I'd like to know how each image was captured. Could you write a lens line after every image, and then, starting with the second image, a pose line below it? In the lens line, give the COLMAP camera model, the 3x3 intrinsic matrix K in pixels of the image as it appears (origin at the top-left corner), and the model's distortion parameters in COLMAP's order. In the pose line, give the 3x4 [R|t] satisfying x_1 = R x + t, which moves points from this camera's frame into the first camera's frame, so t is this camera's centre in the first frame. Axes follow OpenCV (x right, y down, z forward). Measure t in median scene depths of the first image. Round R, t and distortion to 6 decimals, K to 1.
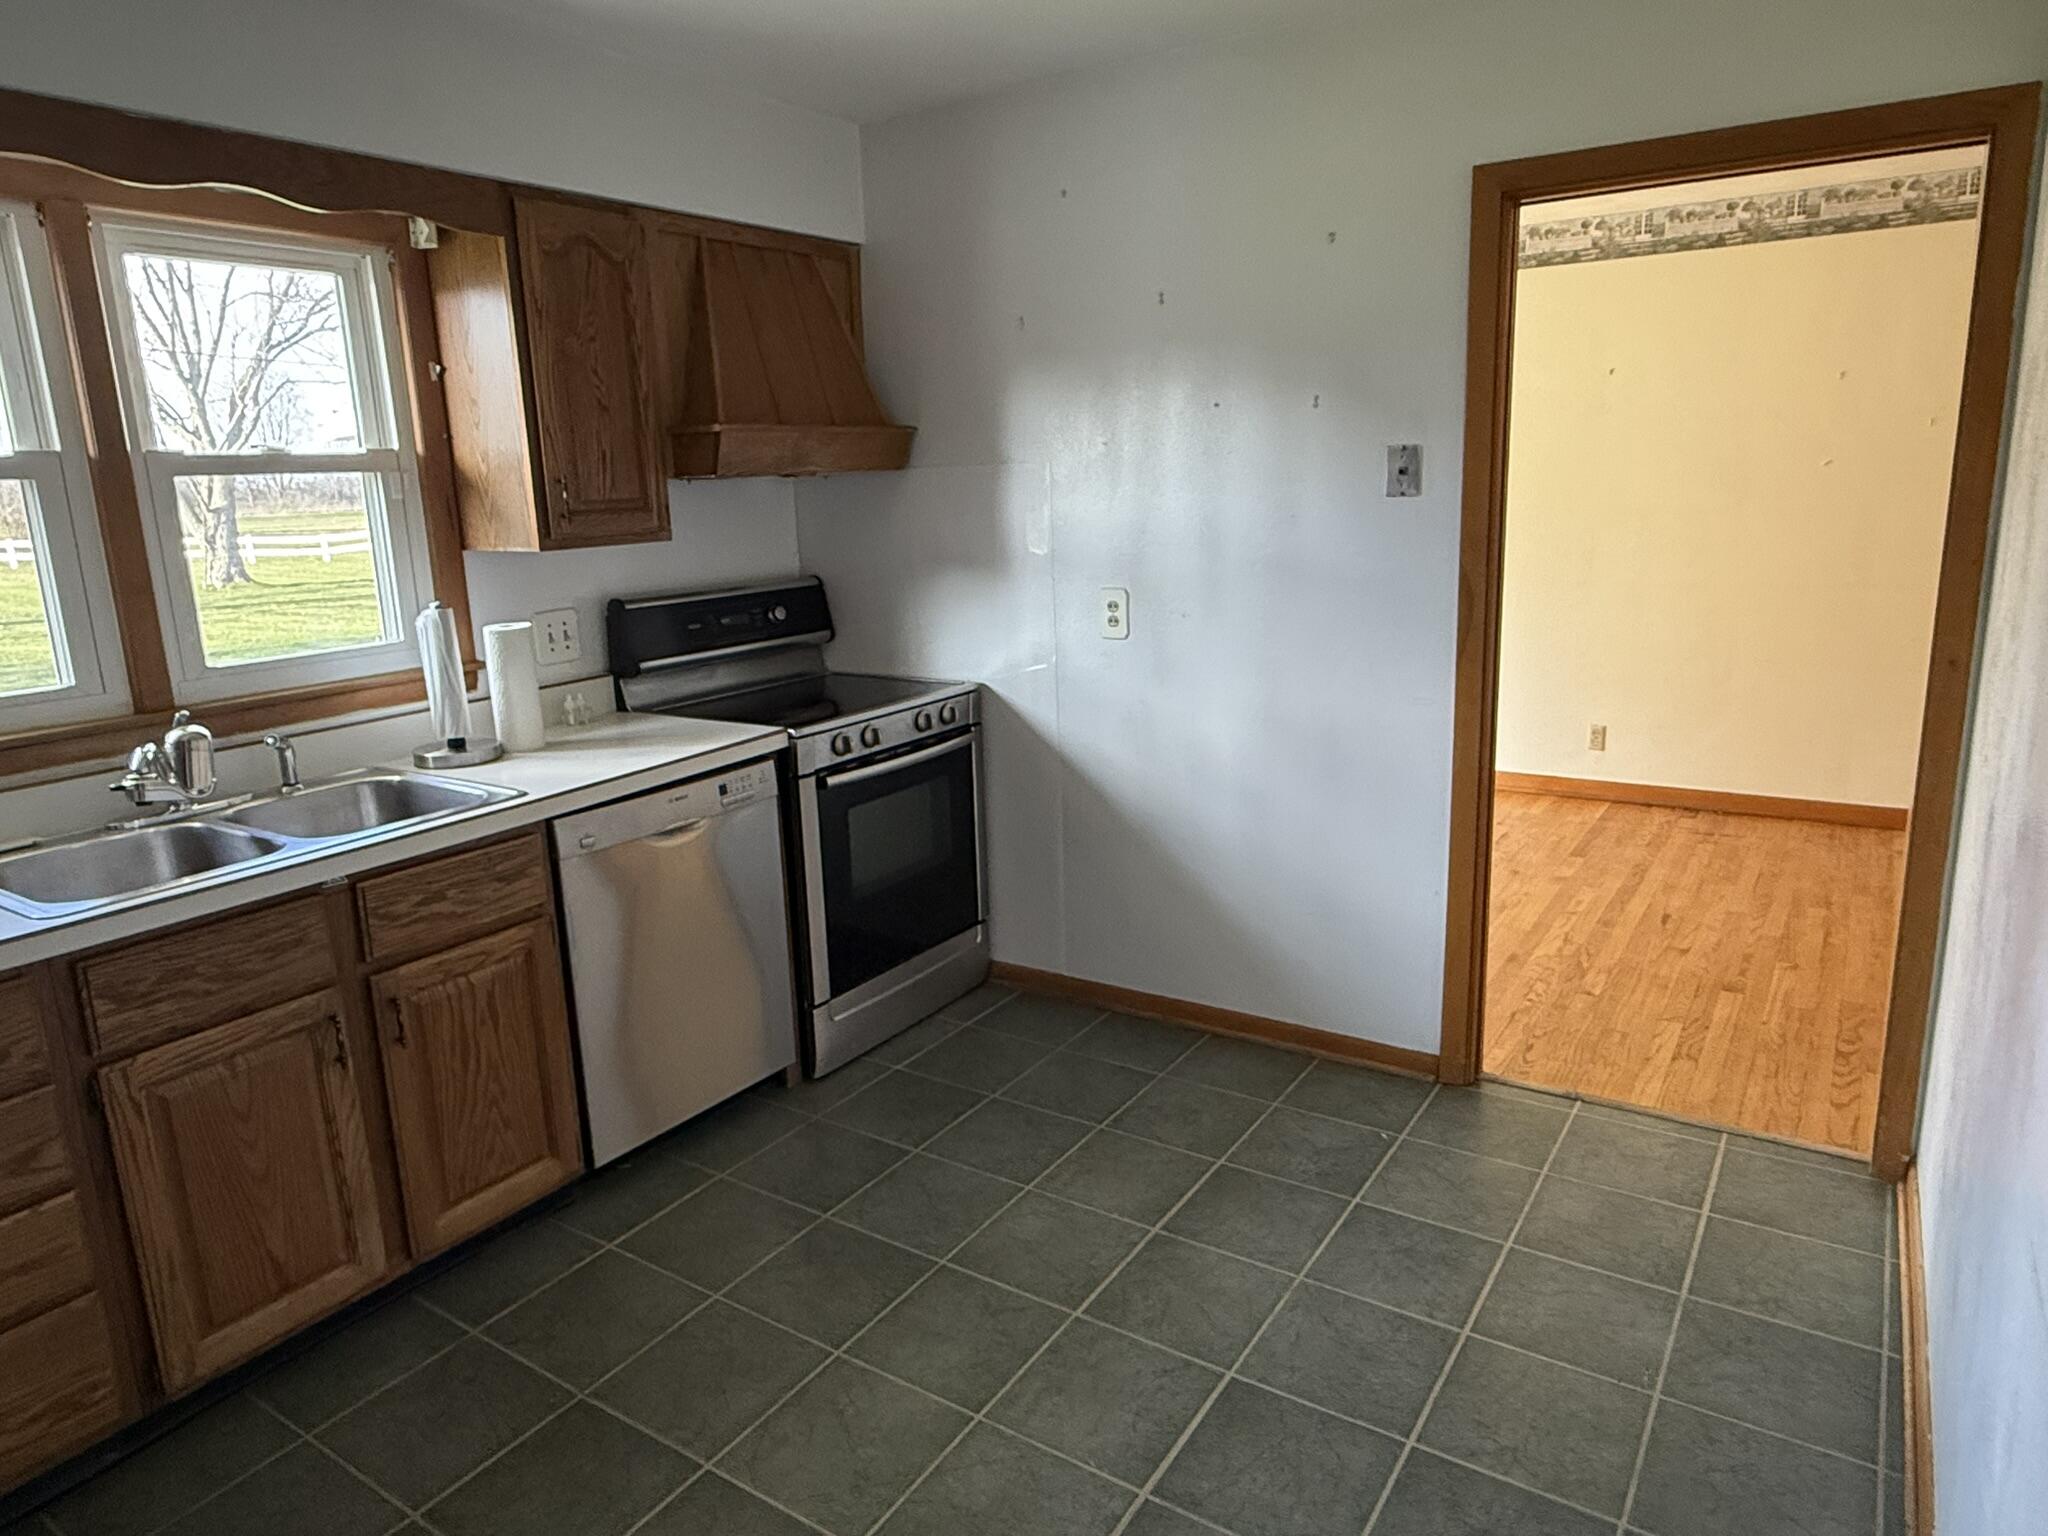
lens RADIAL K [[1293.3, 0, 1010.0], [0, 1293.3, 762.5], [0, 0, 1]] dist [-0.002225, 0.001496]
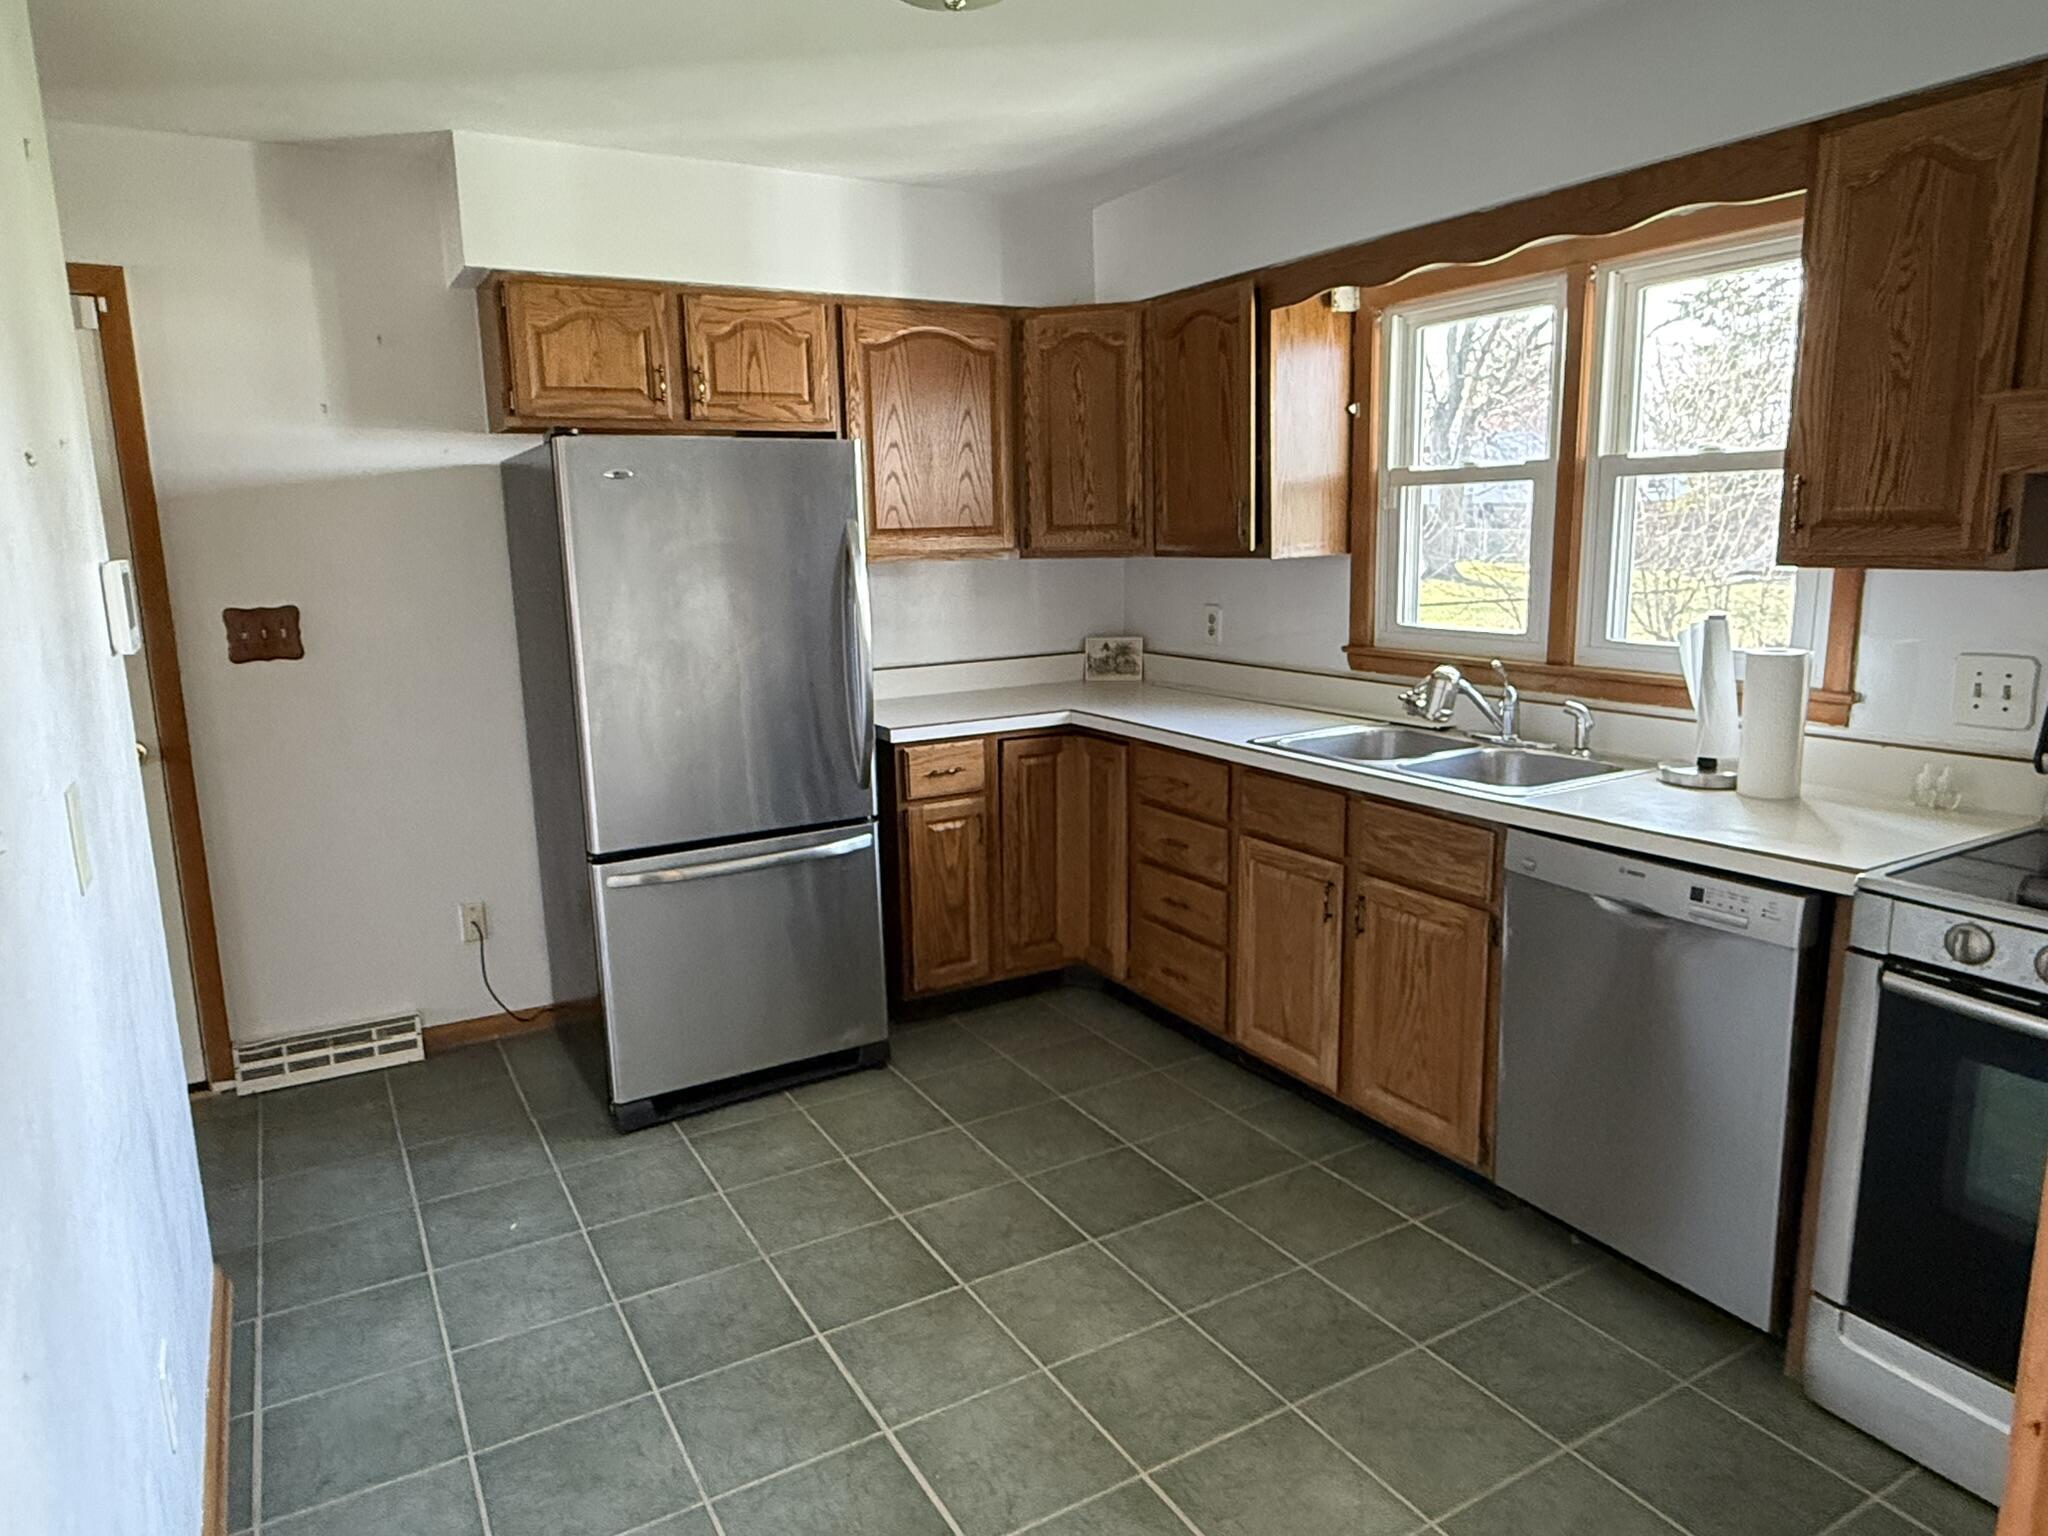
lens RADIAL K [[1293.3, 0, 1011.9], [0, 1293.3, 768.7], [0, 0, 1]] dist [-0.002225, 0.001496]
pose [[-0.446714, 0.213849, -0.868743, 0.748558], [-0.156101, 0.937490, 0.311040, -0.275215], [0.880953, 0.274558, -0.385408, 1.135320]]
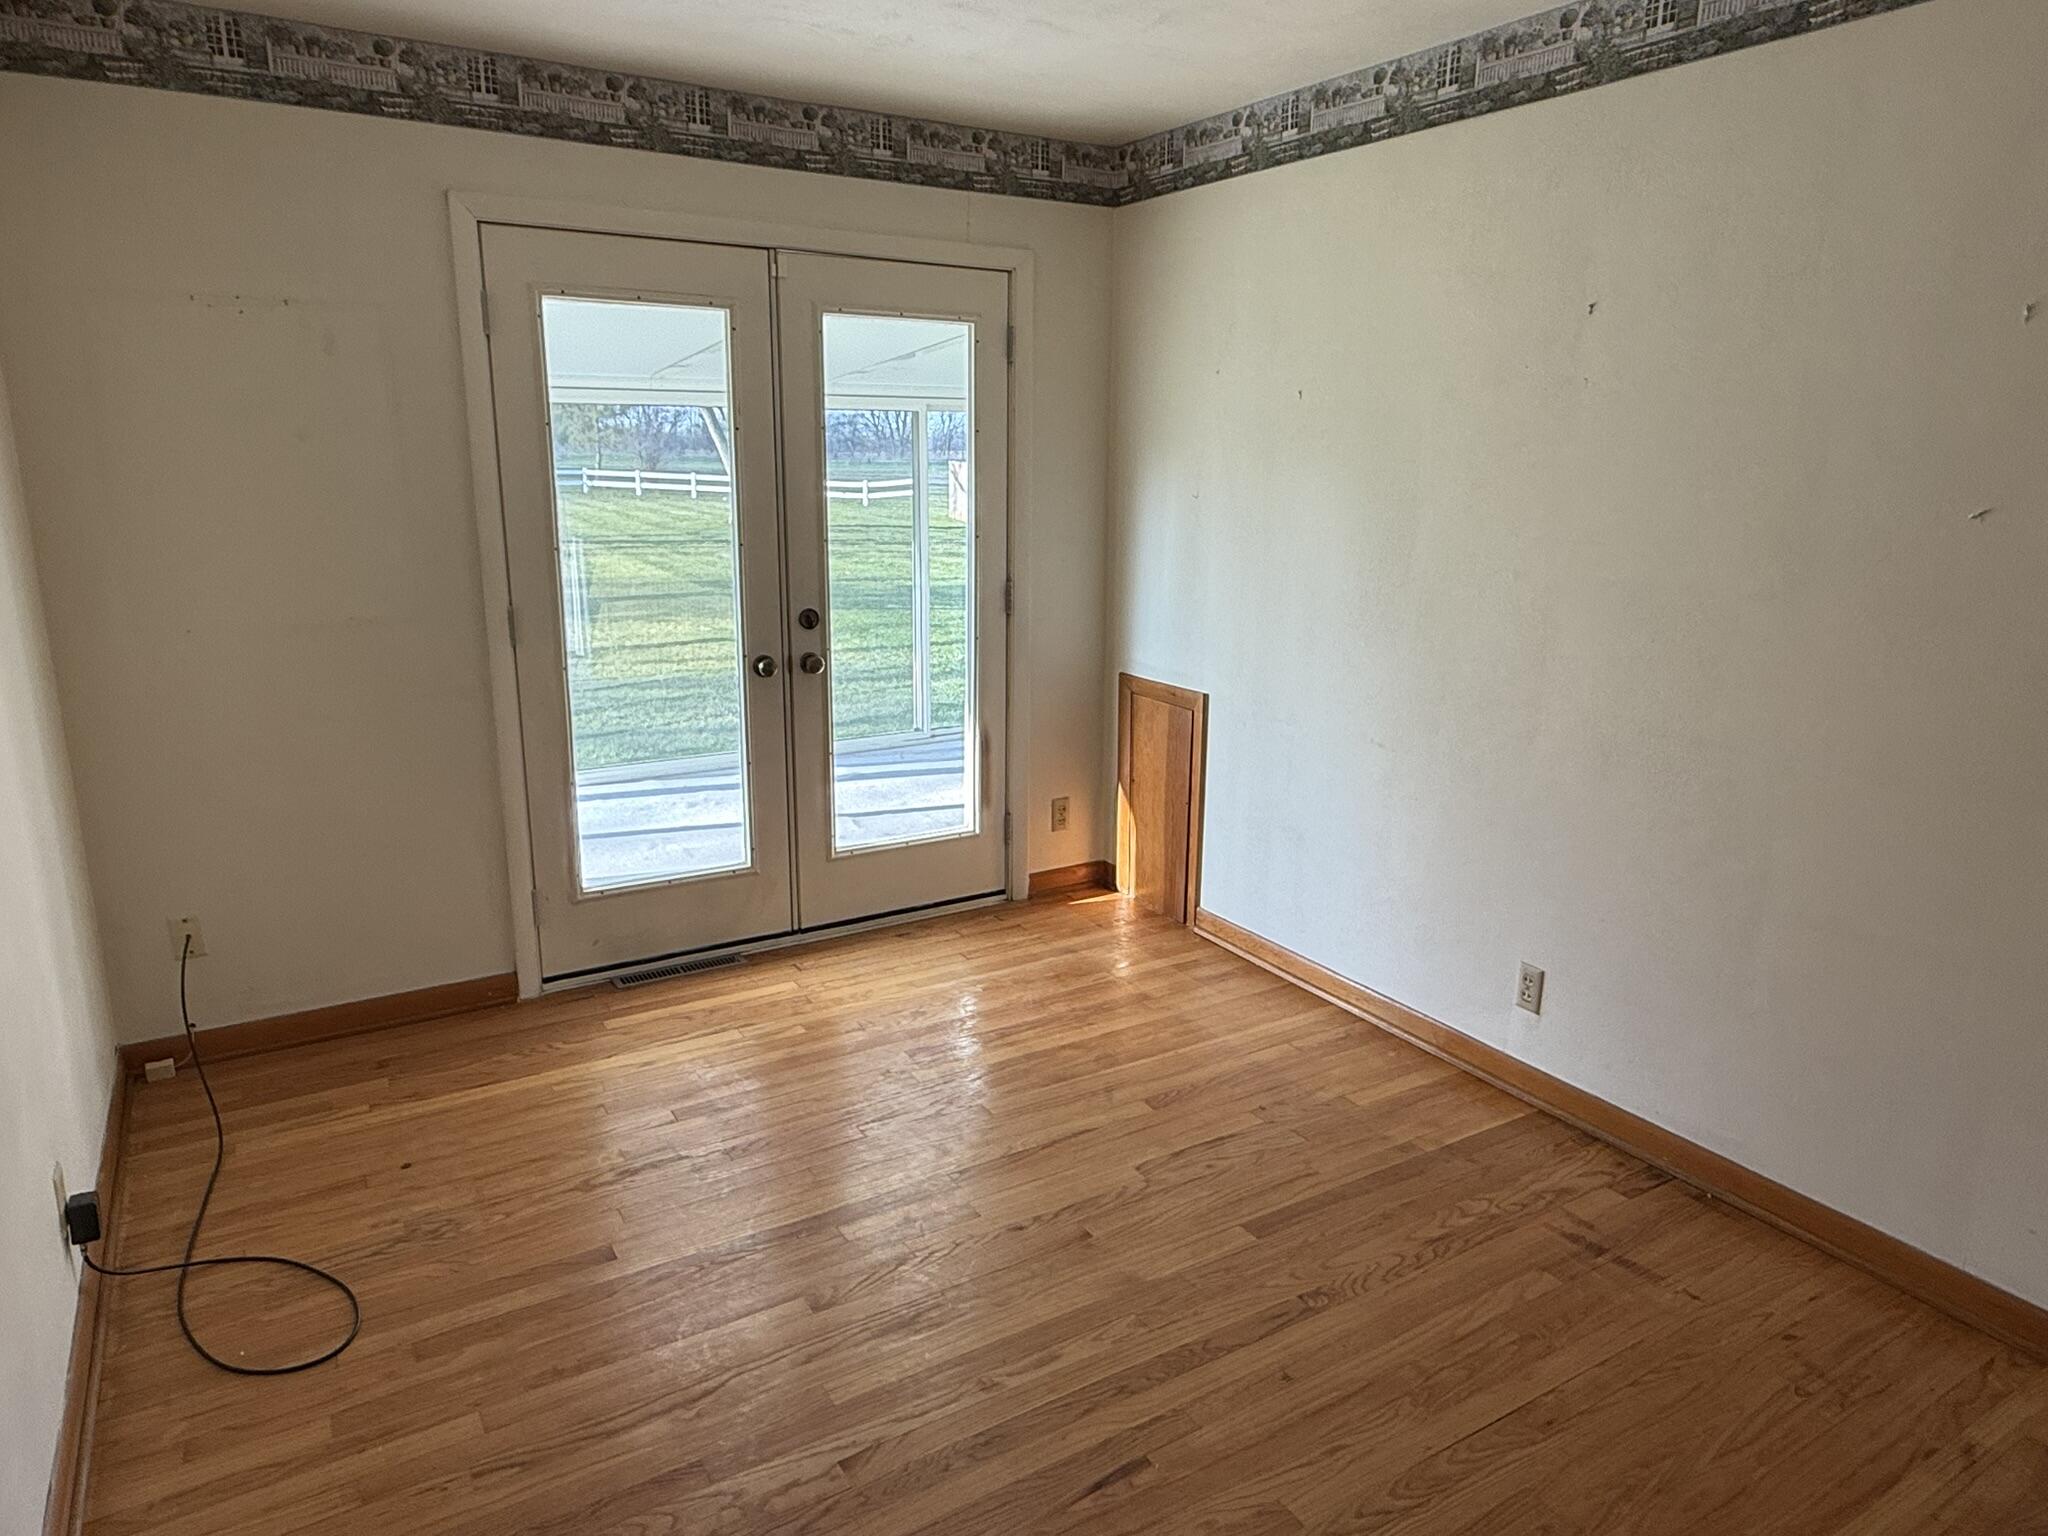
lens RADIAL K [[1293.3, 0, 1021.1], [0, 1293.3, 763.8], [0, 0, 1]] dist [-0.002225, 0.001496]
pose [[0.904818, 0.141402, -0.401635, 0.066042], [-0.130979, 0.989943, 0.053452, -0.016179], [0.405154, 0.004241, 0.914239, 0.058869]]
